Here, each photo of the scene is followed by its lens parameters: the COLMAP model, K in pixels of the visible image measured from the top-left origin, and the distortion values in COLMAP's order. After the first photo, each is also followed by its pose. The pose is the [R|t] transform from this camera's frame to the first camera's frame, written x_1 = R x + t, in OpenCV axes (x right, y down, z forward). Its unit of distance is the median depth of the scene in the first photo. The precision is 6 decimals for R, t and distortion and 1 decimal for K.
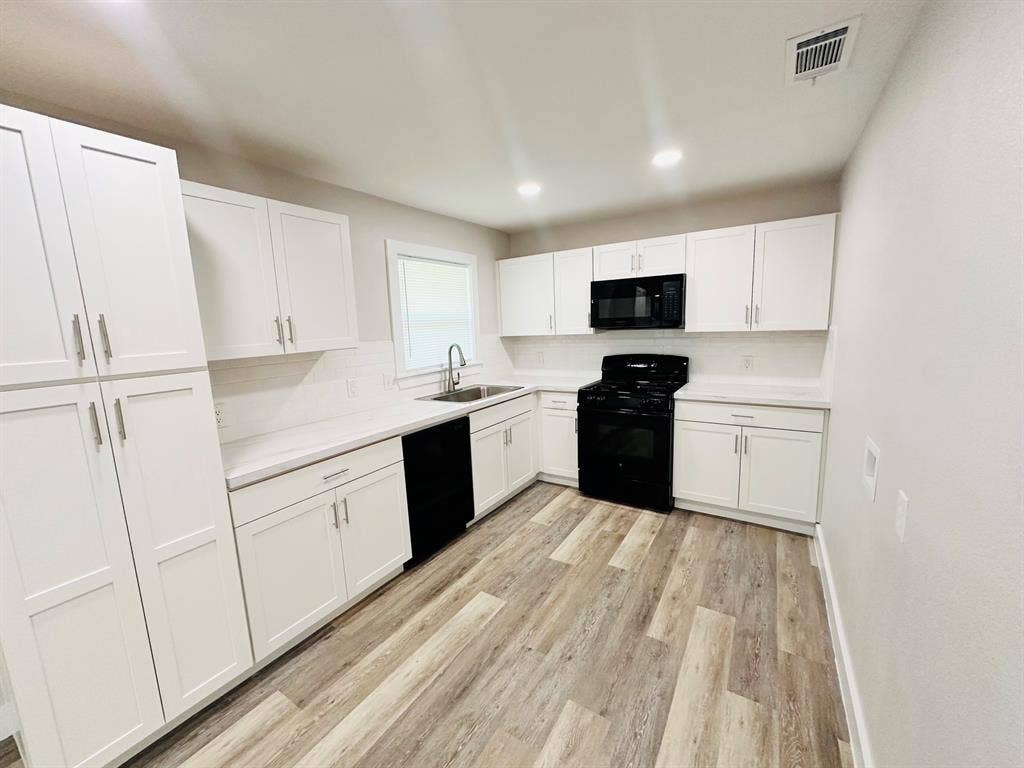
lens RADIAL K [[408.7, 0, 508.4], [0, 408.7, 381.7], [0, 0, 1]] dist [-0.006260, -0.000211]
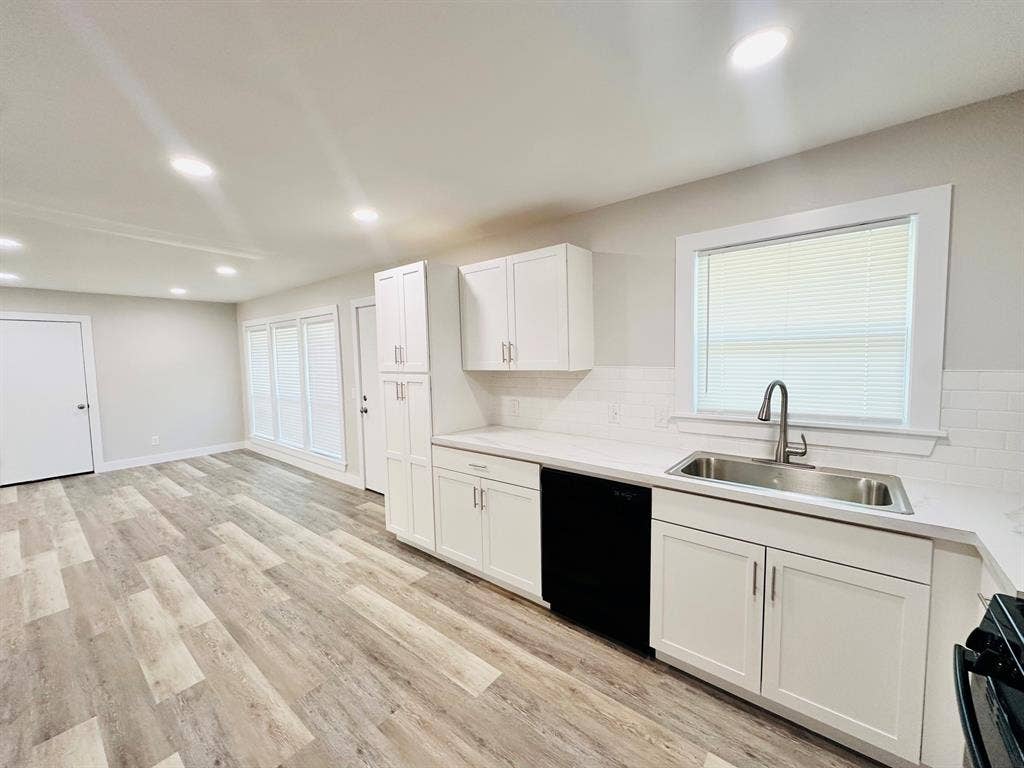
lens RADIAL K [[408.7, 0, 515.1], [0, 408.7, 387.8], [0, 0, 1]] dist [-0.006260, -0.000211]
pose [[-0.106468, 0.124547, -0.986485, 0.702576], [-0.117661, 0.983575, 0.136879, -0.180357], [0.987330, 0.130644, -0.090065, 1.064307]]
